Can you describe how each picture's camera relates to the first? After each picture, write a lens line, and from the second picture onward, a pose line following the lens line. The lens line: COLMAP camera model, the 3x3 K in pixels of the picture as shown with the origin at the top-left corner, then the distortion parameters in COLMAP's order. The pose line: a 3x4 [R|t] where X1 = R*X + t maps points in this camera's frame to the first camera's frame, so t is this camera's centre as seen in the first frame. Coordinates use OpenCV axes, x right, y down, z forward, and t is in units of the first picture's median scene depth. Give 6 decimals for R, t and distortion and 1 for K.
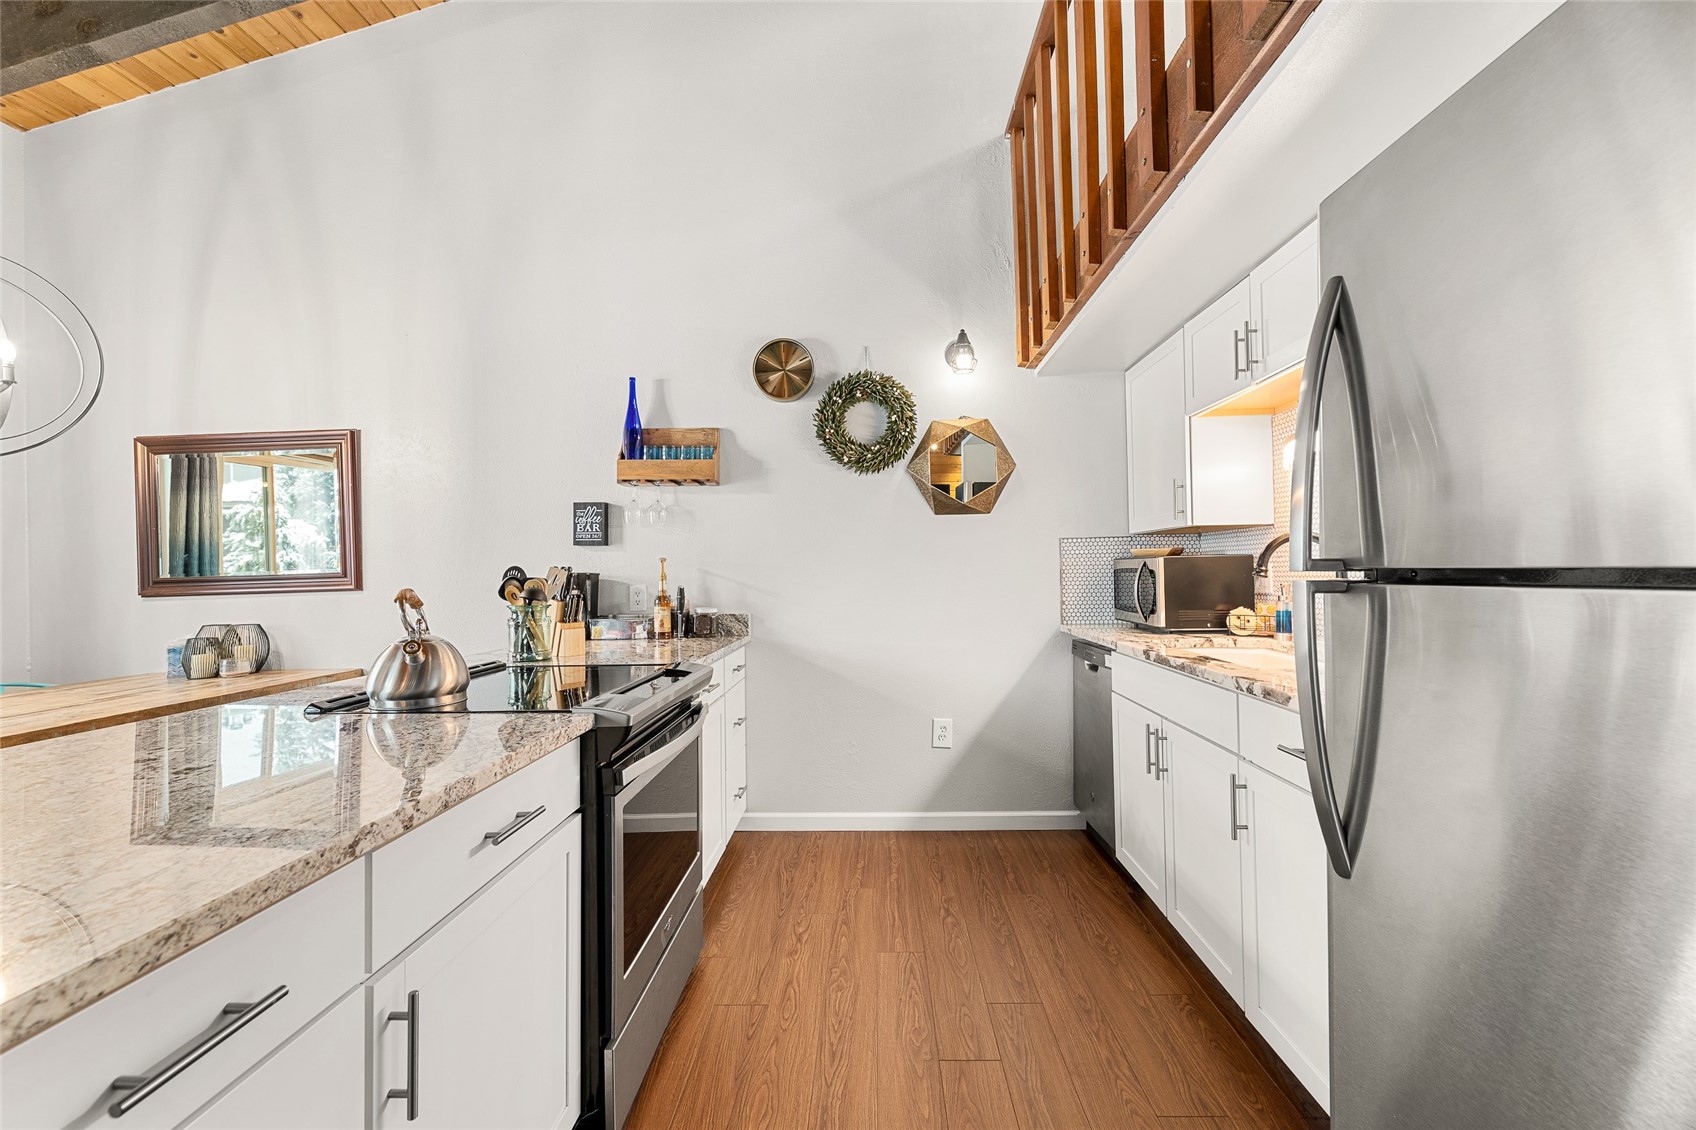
lens RADIAL K [[692.6, 0, 852.5], [0, 692.6, 563.1], [0, 0, 1]] dist [0.016160, -0.006249]
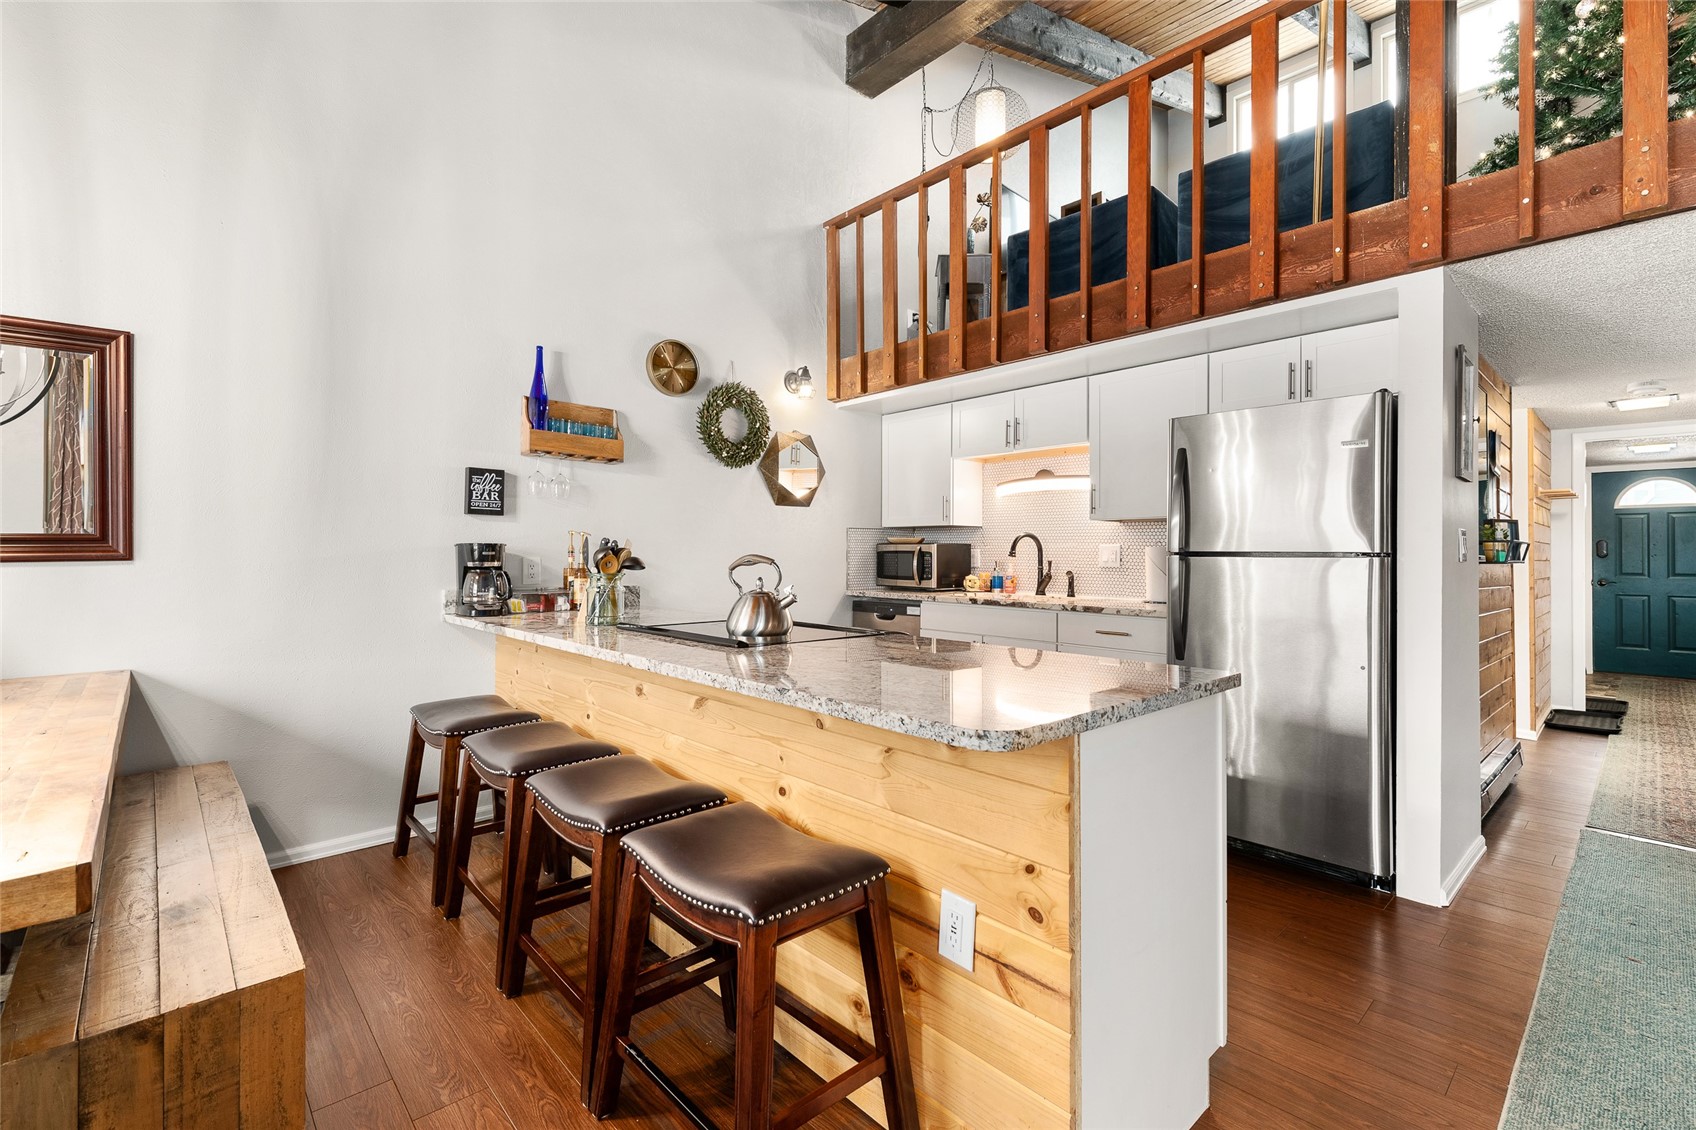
lens RADIAL K [[752.2, 0, 848.0], [0, 752.2, 565.0], [0, 0, 1]] dist [0.000593, 0.000005]
pose [[0.711098, 0.007247, 0.703056, -0.772476], [-0.024937, 0.999578, 0.014919, 0.015909], [-0.702651, -0.028141, 0.710978, -0.075051]]
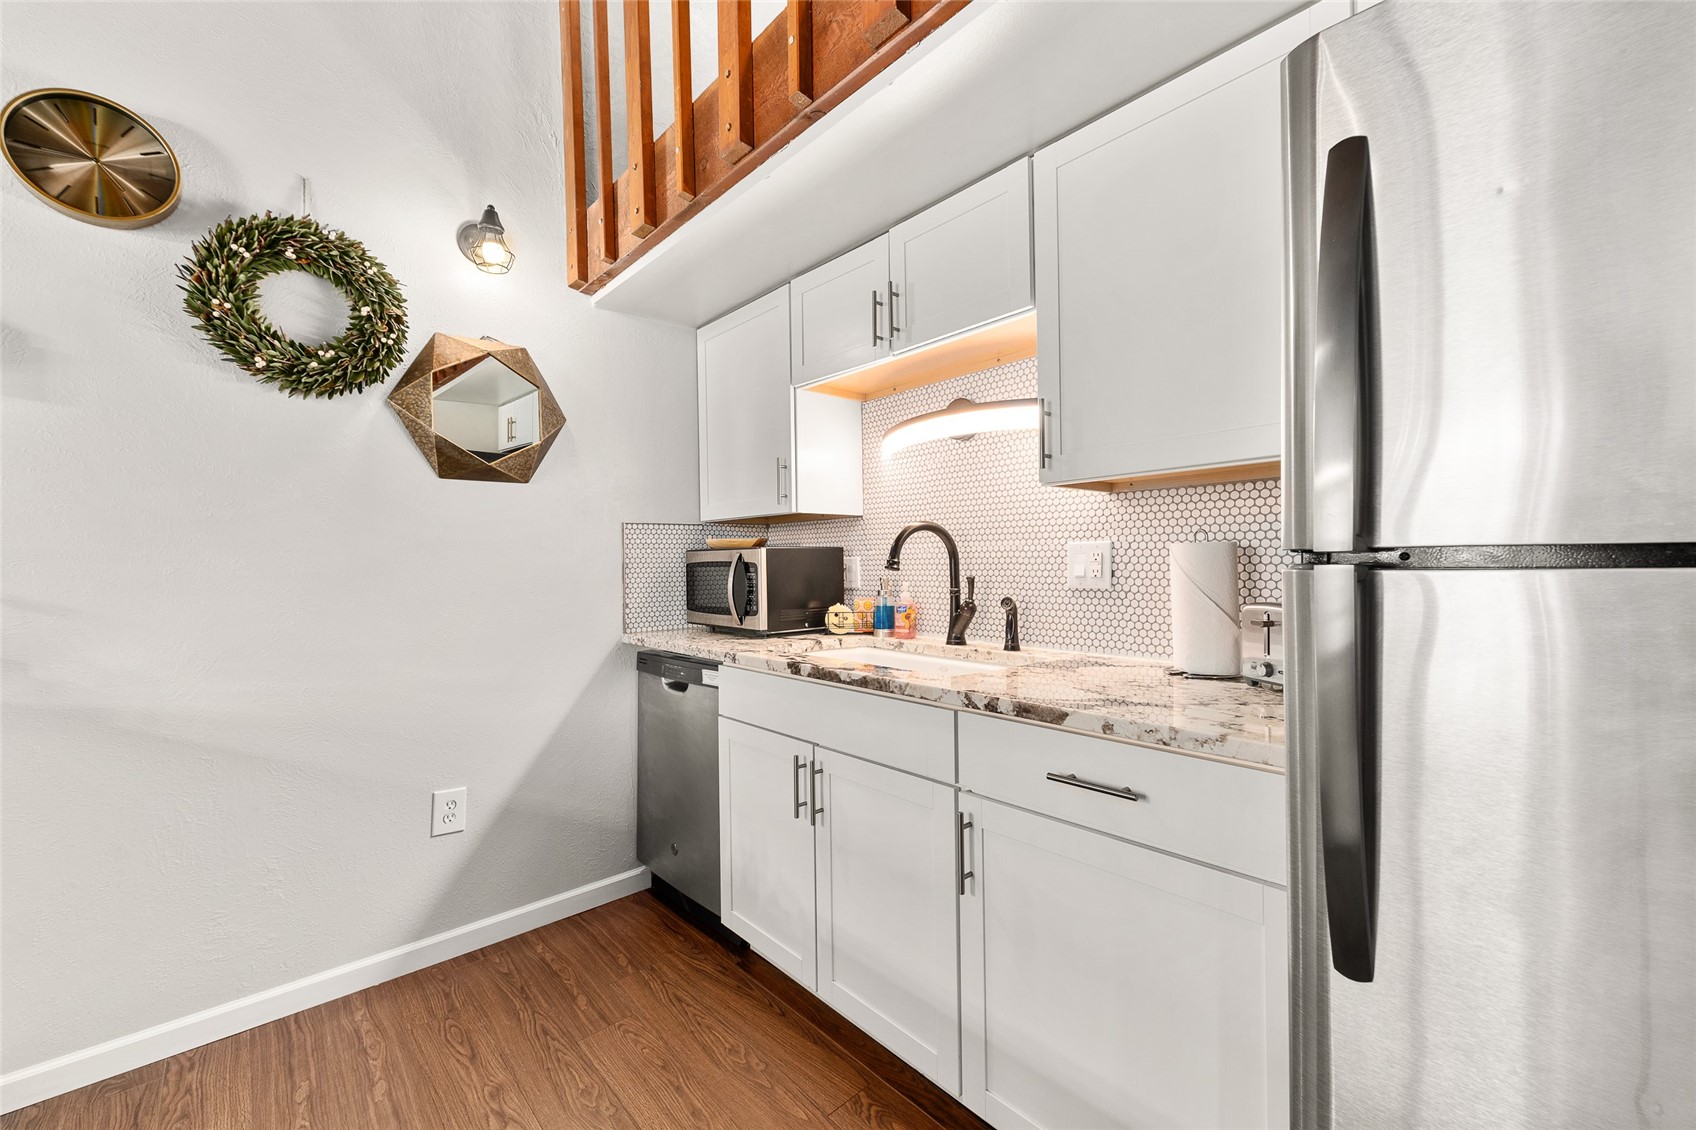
lens RADIAL K [[692.6, 0, 852.5], [0, 692.6, 563.1], [0, 0, 1]] dist [0.016160, -0.006249]
pose [[0.722425, 0.005810, 0.691425, -0.053302], [-0.007345, 0.999973, -0.000728, 0.008190], [-0.691410, -0.004552, 0.722448, 0.263694]]
